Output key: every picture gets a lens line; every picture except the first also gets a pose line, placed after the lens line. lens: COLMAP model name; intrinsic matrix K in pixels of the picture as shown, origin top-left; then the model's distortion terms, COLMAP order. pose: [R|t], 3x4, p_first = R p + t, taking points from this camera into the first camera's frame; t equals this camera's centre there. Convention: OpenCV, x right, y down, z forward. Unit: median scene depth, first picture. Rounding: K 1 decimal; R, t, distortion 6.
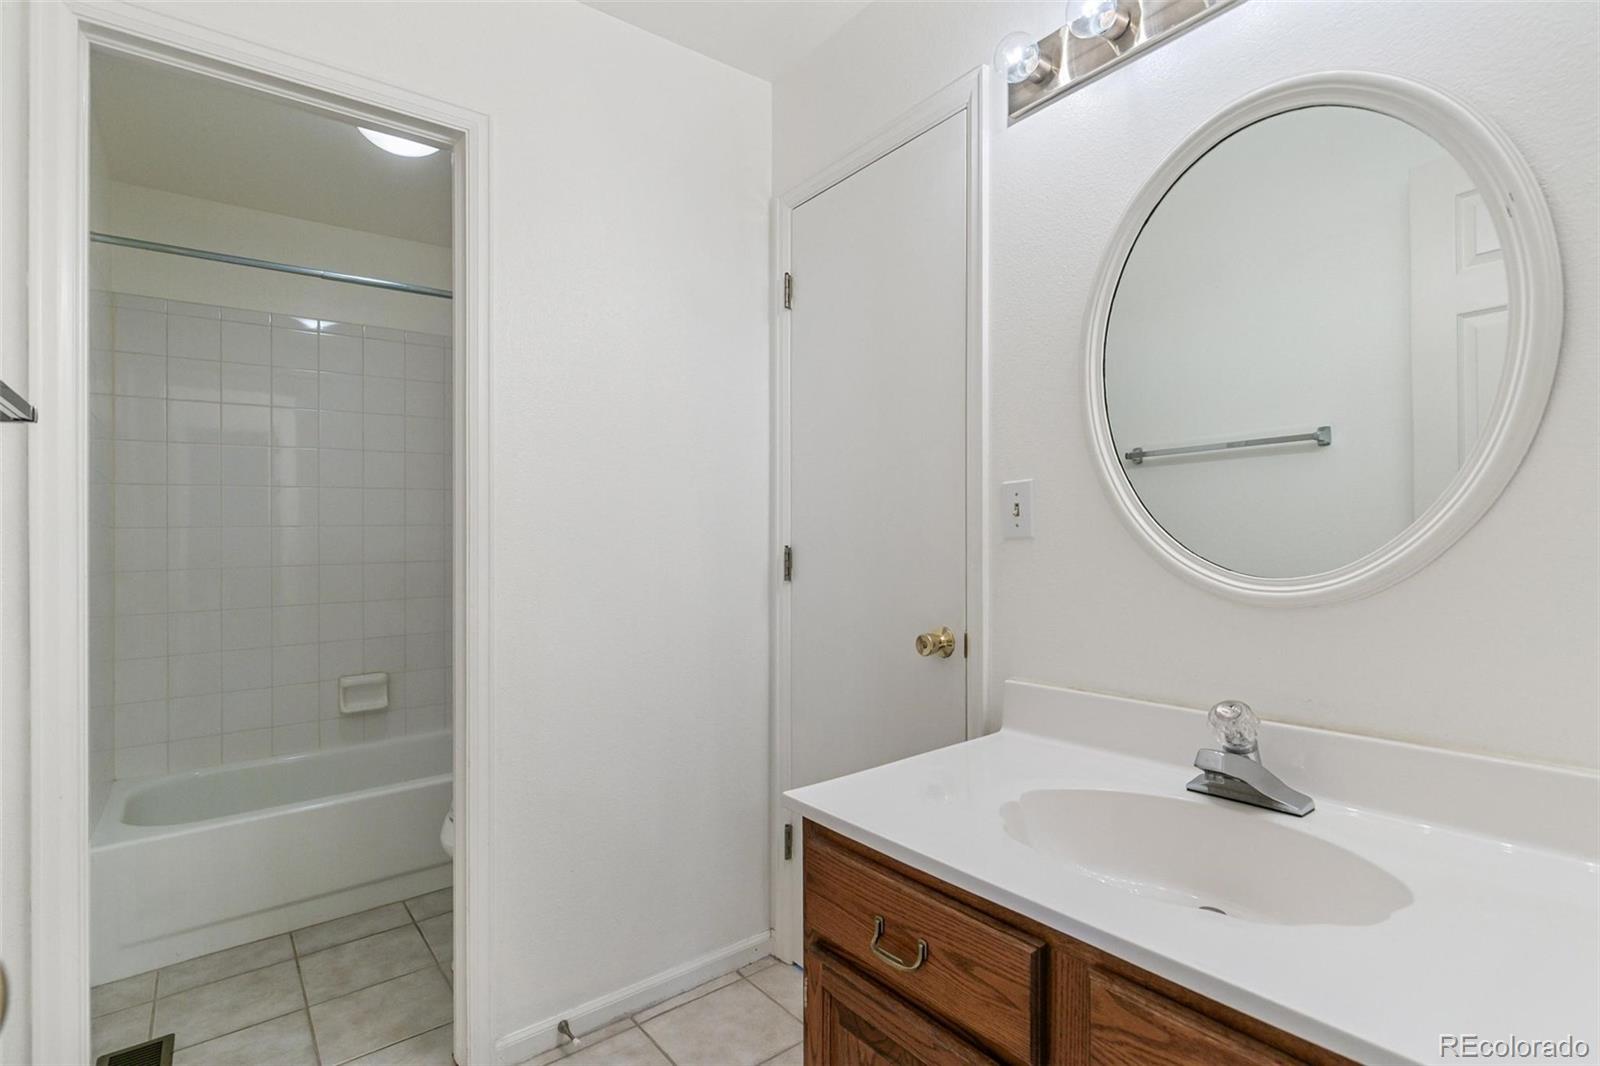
lens RADIAL K [[769.9, 0, 797.7], [0, 769.9, 536.2], [0, 0, 1]] dist [-0.002160, -0.001118]
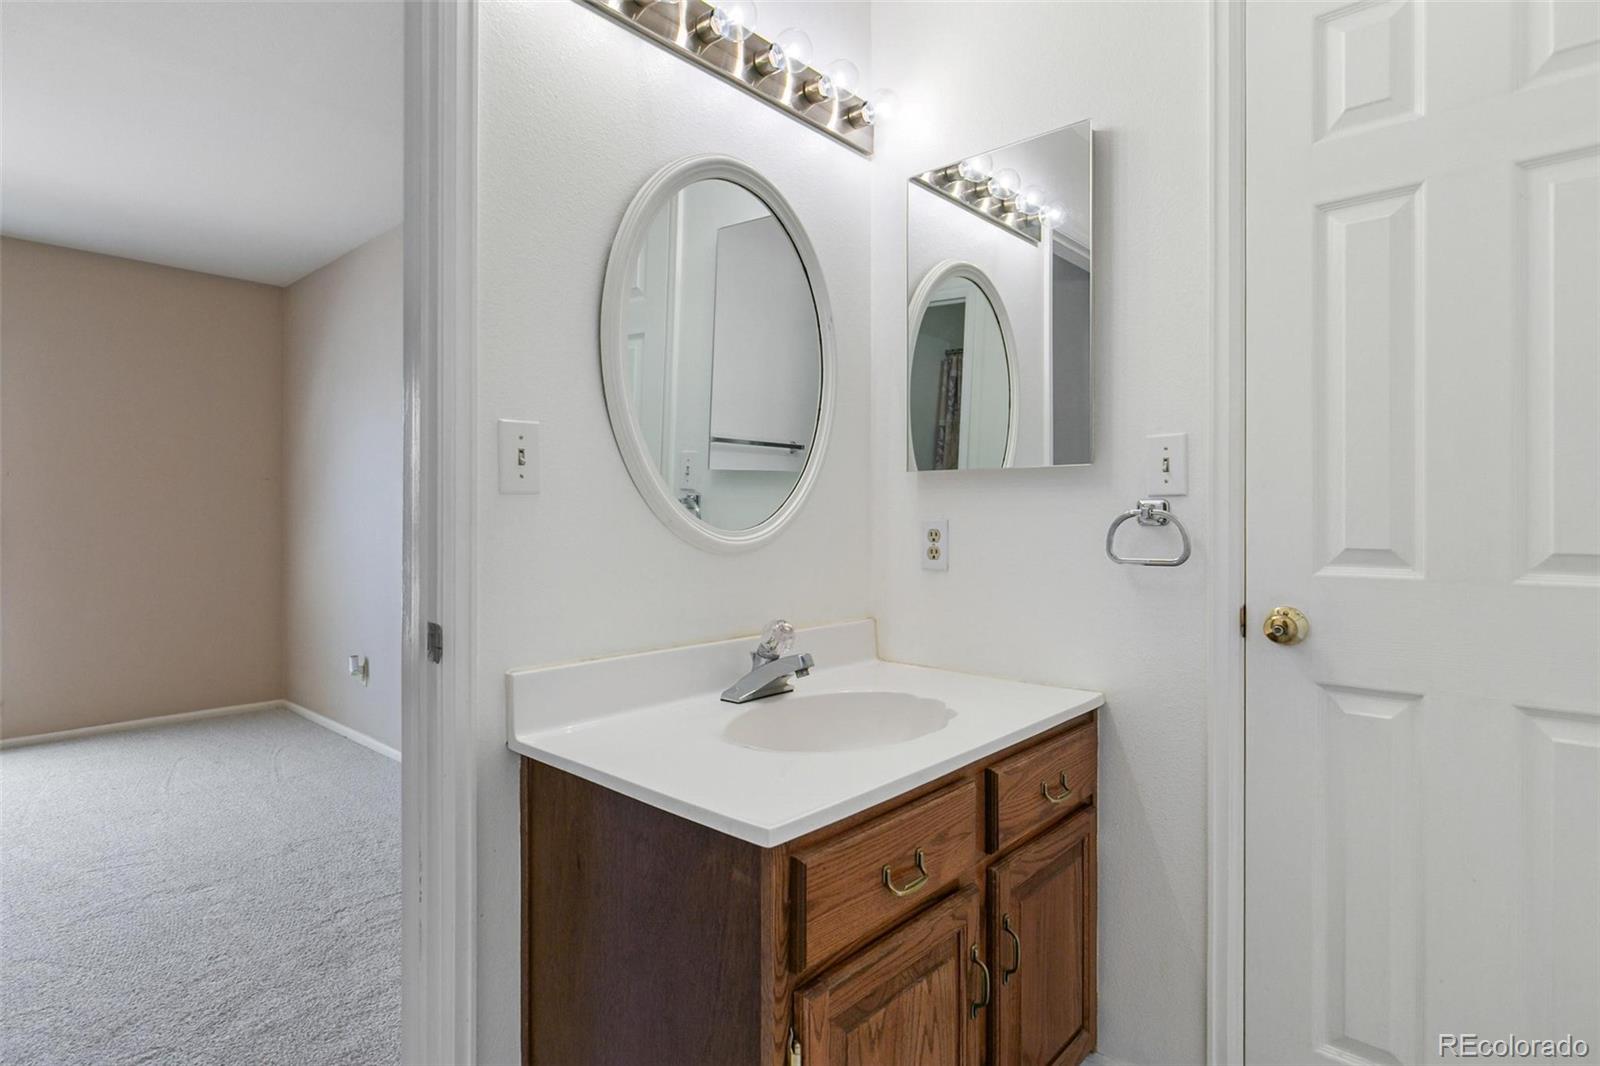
lens RADIAL K [[825.5, 0, 801.5], [0, 825.5, 525.5], [0, 0, 1]] dist [0.000327, -0.000059]
pose [[-0.180363, 0.003592, 0.983594, -0.945578], [-0.000359, 0.999993, -0.003718, 0.061882], [-0.983600, -0.001024, -0.180360, 1.335460]]
